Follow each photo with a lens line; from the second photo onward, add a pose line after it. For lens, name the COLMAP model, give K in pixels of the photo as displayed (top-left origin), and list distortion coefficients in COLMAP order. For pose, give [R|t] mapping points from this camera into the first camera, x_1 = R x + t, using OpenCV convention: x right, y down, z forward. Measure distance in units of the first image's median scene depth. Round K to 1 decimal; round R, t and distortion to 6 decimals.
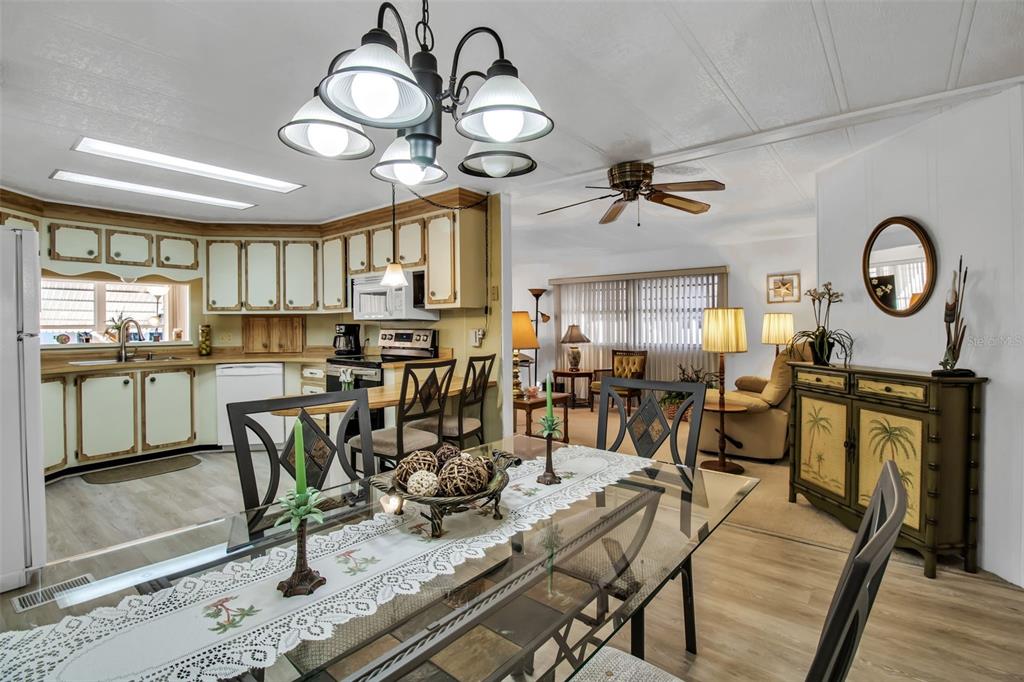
lens RADIAL K [[481.9, 0, 512.2], [0, 481.9, 326.8], [0, 0, 1]] dist [-0.009032, -0.000920]
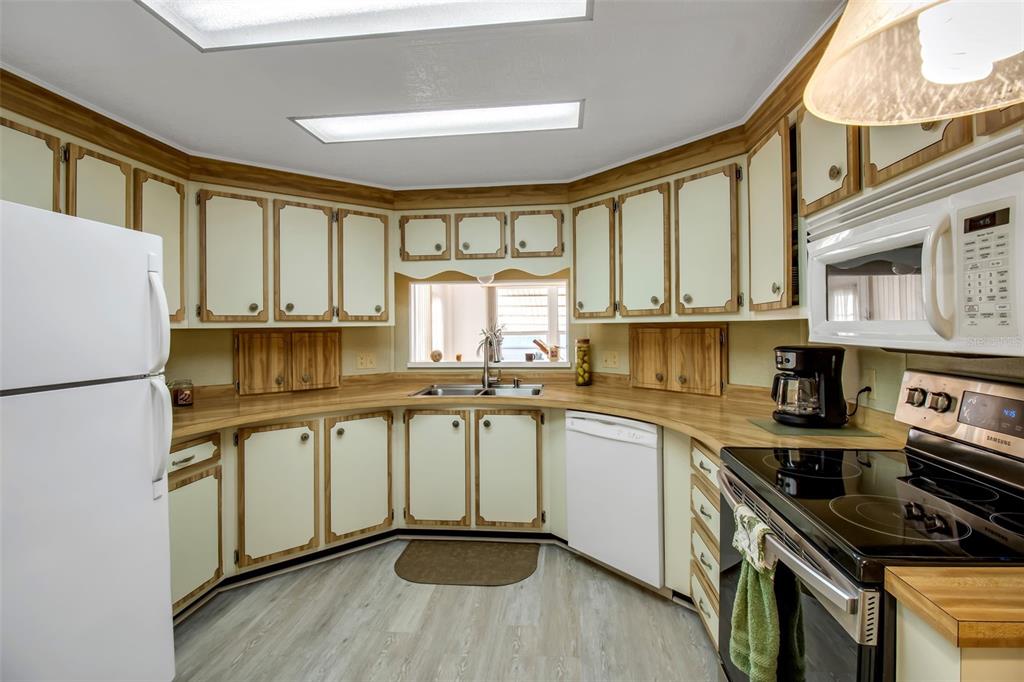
lens RADIAL K [[481.9, 0, 512.2], [0, 481.9, 326.8], [0, 0, 1]] dist [-0.009032, -0.000920]
pose [[0.550061, 0.001540, -0.835123, -0.141471], [0.005761, 0.999968, 0.005639, -0.025937], [0.835105, -0.007912, 0.550034, 0.568345]]
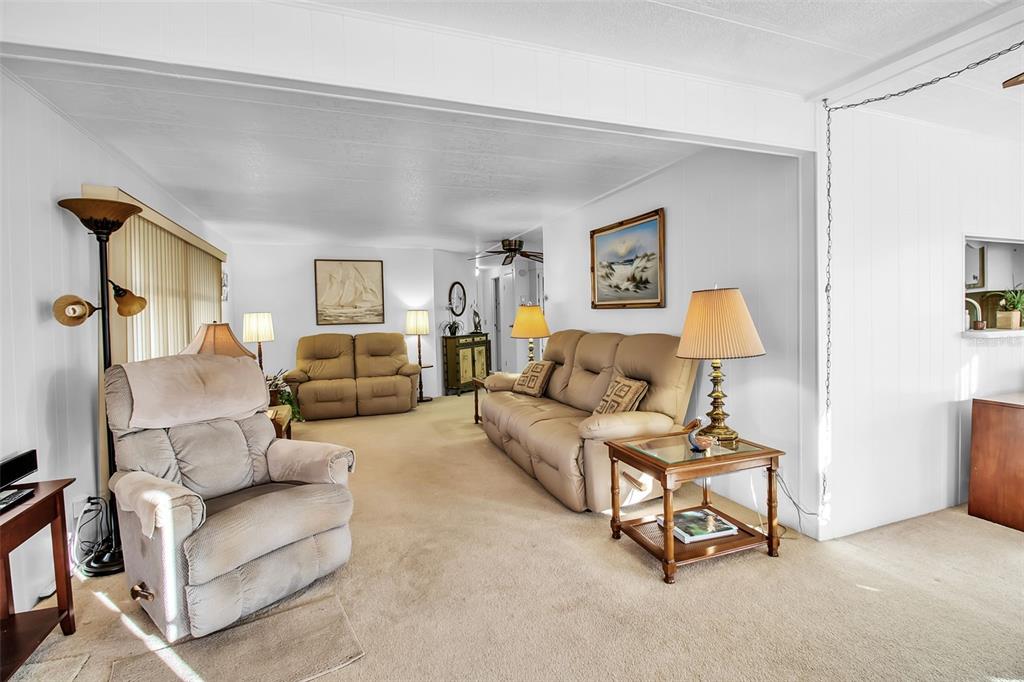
lens RADIAL K [[481.9, 0, 512.2], [0, 481.9, 326.8], [0, 0, 1]] dist [-0.009032, -0.000920]
pose [[-0.862504, 0.007821, 0.505989, -0.649861], [0.020214, 0.999615, 0.019006, -0.004870], [-0.505646, 0.026621, -0.862330, 2.300270]]
